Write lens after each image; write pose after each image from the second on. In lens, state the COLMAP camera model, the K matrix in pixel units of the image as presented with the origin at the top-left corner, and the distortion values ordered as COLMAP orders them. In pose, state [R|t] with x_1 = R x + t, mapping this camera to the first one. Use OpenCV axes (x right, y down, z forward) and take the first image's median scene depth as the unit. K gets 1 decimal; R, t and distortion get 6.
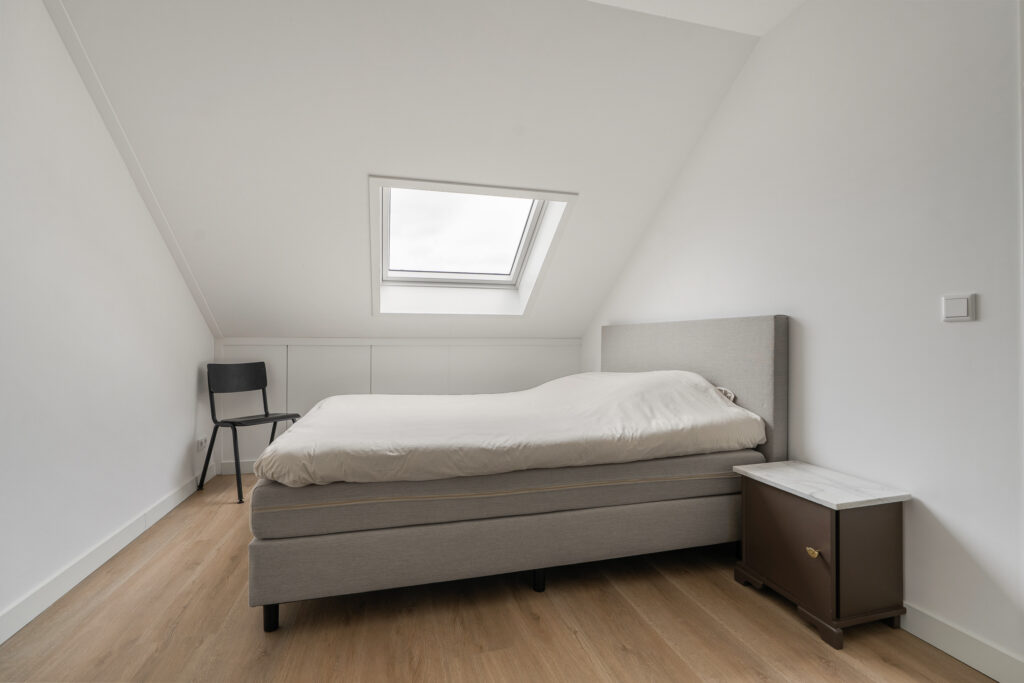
lens RADIAL K [[461.8, 0, 507.9], [0, 461.8, 342.0], [0, 0, 1]] dist [-0.008205, 0.001453]
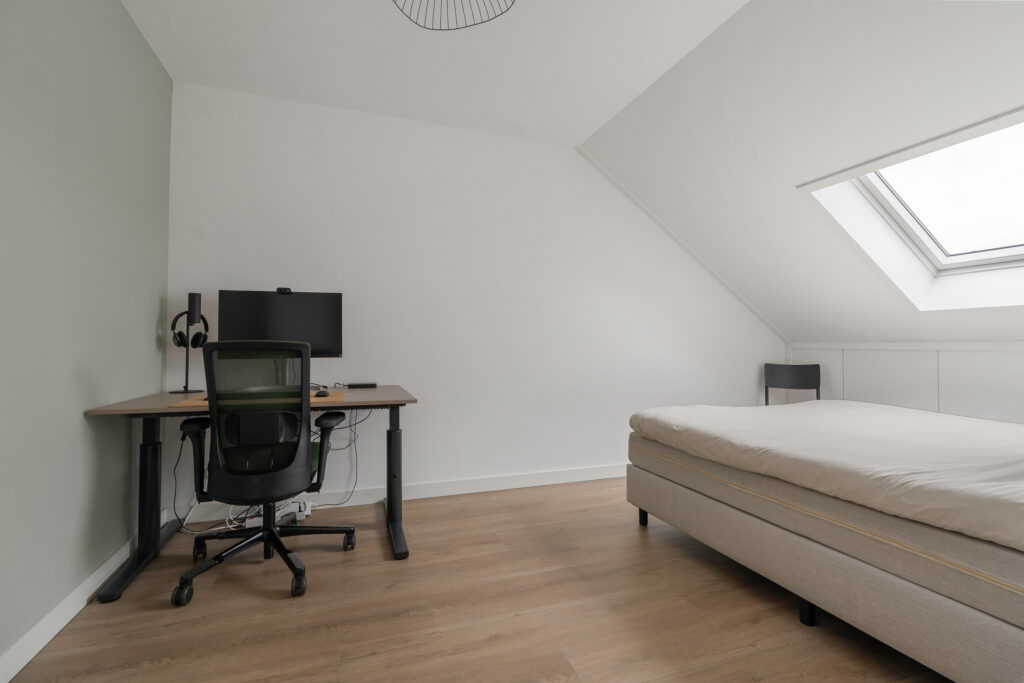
lens RADIAL K [[461.8, 0, 507.6], [0, 461.8, 340.5], [0, 0, 1]] dist [-0.008205, 0.001453]
pose [[0.073470, -0.010997, -0.997237, 0.910173], [-0.001814, 0.999936, -0.011161, 0.000650], [0.997296, 0.002629, 0.073445, 0.348361]]
